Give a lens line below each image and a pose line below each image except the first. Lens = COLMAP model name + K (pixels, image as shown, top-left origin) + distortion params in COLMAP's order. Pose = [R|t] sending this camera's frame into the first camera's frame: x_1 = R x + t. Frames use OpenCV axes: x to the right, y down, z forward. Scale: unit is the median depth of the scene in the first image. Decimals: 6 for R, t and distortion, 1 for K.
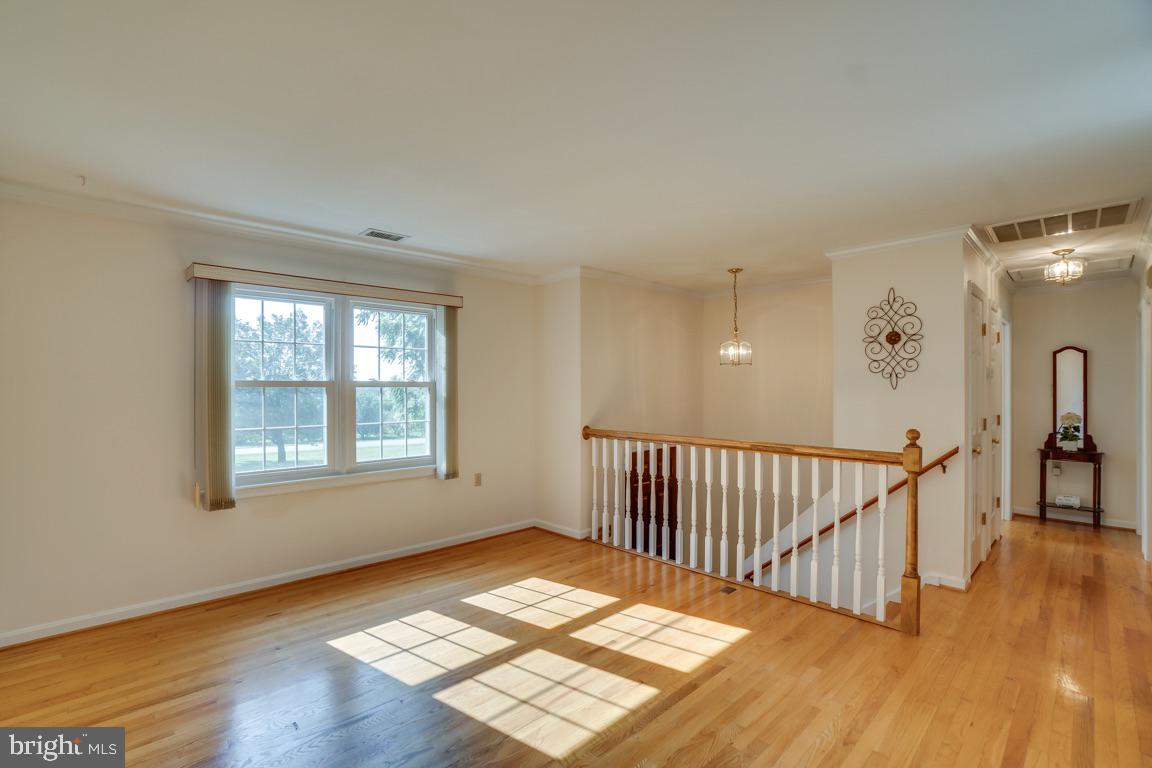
lens RADIAL K [[514.7, 0, 579.0], [0, 514.7, 387.9], [0, 0, 1]] dist [-0.045907, 0.011746]
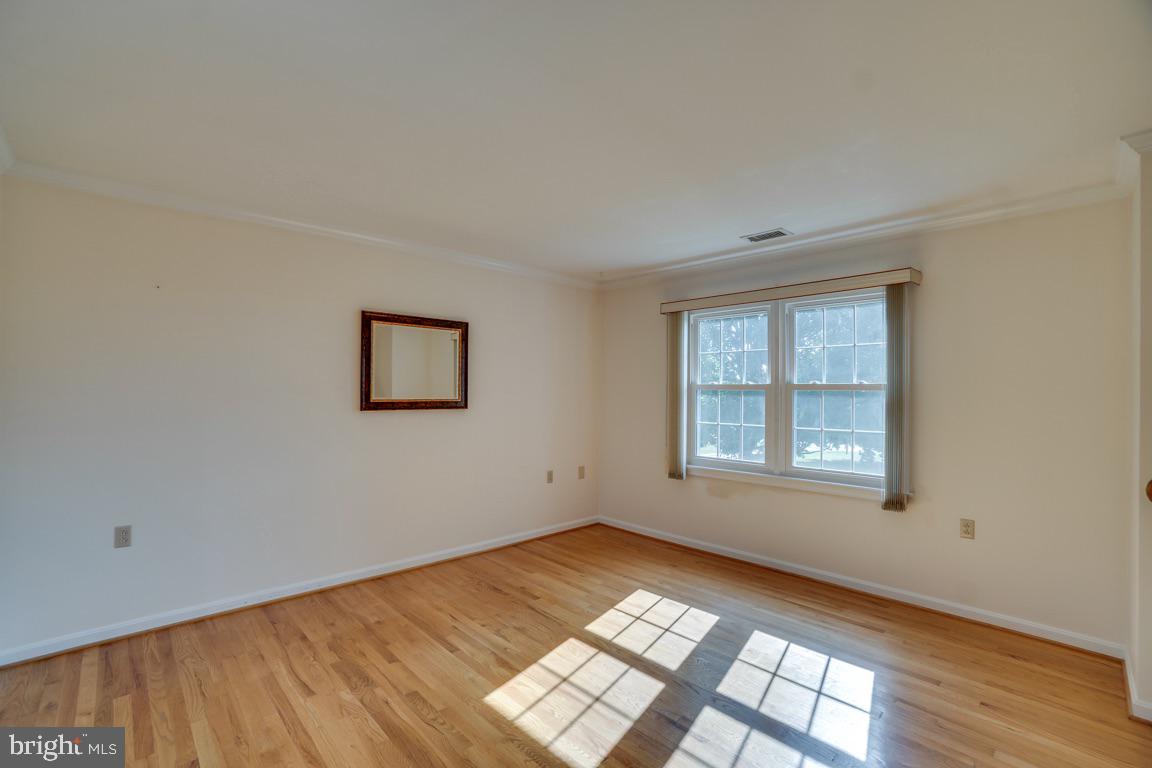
lens RADIAL K [[514.7, 0, 568.5], [0, 514.7, 386.2], [0, 0, 1]] dist [-0.045907, 0.011746]
pose [[-0.005376, -0.006667, -0.999963, 0.616559], [-0.011632, 0.999911, -0.006604, 0.003380], [0.999918, 0.011596, -0.005453, 0.639281]]
